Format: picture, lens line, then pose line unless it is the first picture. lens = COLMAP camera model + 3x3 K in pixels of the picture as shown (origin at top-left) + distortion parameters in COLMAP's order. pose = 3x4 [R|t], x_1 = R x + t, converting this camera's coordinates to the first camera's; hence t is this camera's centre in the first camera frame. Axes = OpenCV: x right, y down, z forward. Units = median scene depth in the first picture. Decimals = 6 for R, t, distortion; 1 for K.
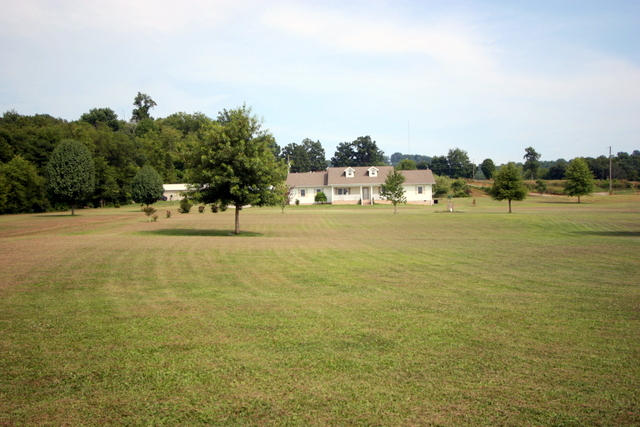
lens RADIAL K [[600.6, 0, 309.1], [0, 600.6, 215.3], [0, 0, 1]] dist [0.009675, 0.000000]
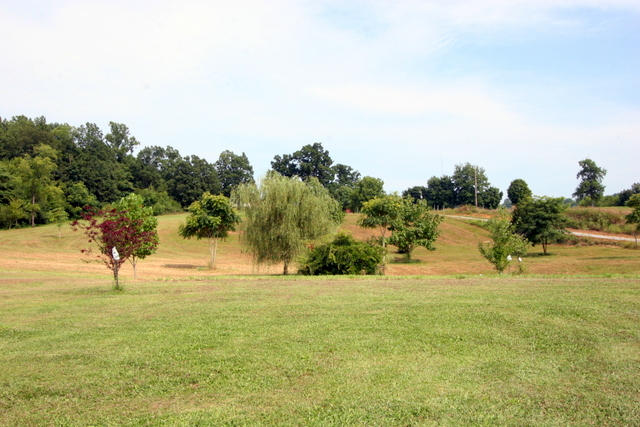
lens RADIAL K [[600.6, 0, 300.4], [0, 600.6, 231.1], [0, 0, 1]] dist [0.009675, 0.000000]
pose [[0.996481, -0.006157, -0.083593, 0.402810], [0.002684, 0.999131, -0.041594, -0.047095], [0.083777, 0.041224, 0.995631, 1.169949]]
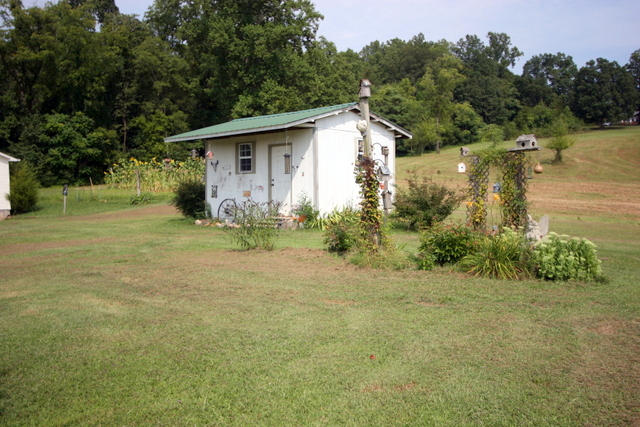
lens RADIAL K [[600.6, 0, 307.7], [0, 600.6, 222.1], [0, 0, 1]] dist [0.009675, 0.000000]
pose [[0.813816, 0.023593, -0.580644, 0.206783], [0.011113, 0.998361, 0.056142, -0.047867], [0.581017, -0.052142, 0.812220, 1.335505]]
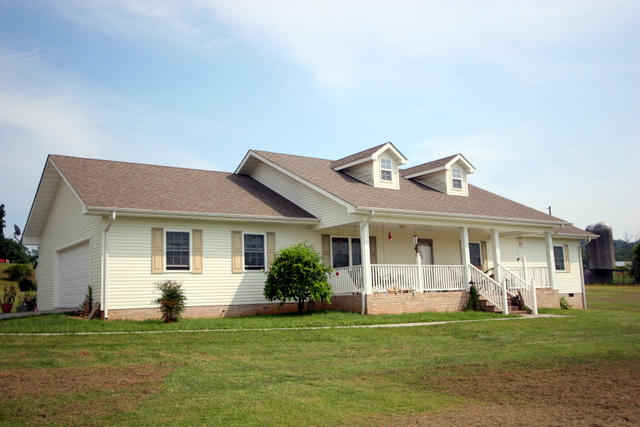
lens RADIAL K [[600.6, 0, 314.4], [0, 600.6, 218.2], [0, 0, 1]] dist [0.009675, 0.000000]
pose [[0.776580, 0.081318, 0.624749, -0.092539], [0.013003, 0.989355, -0.144939, -0.020057], [-0.629885, 0.120681, 0.767256, 0.834188]]
